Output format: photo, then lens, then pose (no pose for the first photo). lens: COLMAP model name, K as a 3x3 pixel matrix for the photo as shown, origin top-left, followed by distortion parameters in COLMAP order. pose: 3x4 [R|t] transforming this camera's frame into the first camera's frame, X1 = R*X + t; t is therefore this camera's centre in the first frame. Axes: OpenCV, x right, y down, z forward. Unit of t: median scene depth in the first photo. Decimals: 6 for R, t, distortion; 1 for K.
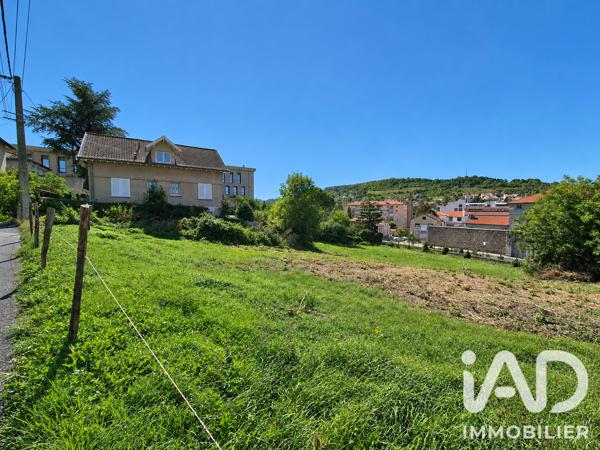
lens RADIAL K [[245.0, 0, 301.2], [0, 245.0, 223.2], [0, 0, 1]] dist [-0.009277, 0.003015]
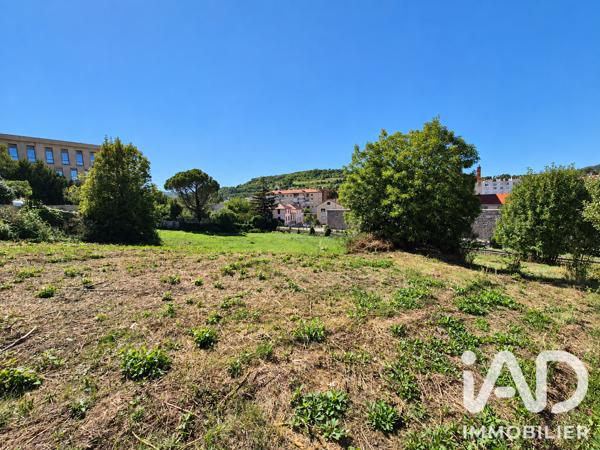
lens RADIAL K [[245.0, 0, 301.0], [0, 245.0, 223.8], [0, 0, 1]] dist [-0.009277, 0.003015]
pose [[0.959664, -0.059387, 0.274805, 0.467099], [0.049588, 0.997866, 0.042476, 0.069267], [-0.276742, -0.027136, 0.960561, 0.202955]]
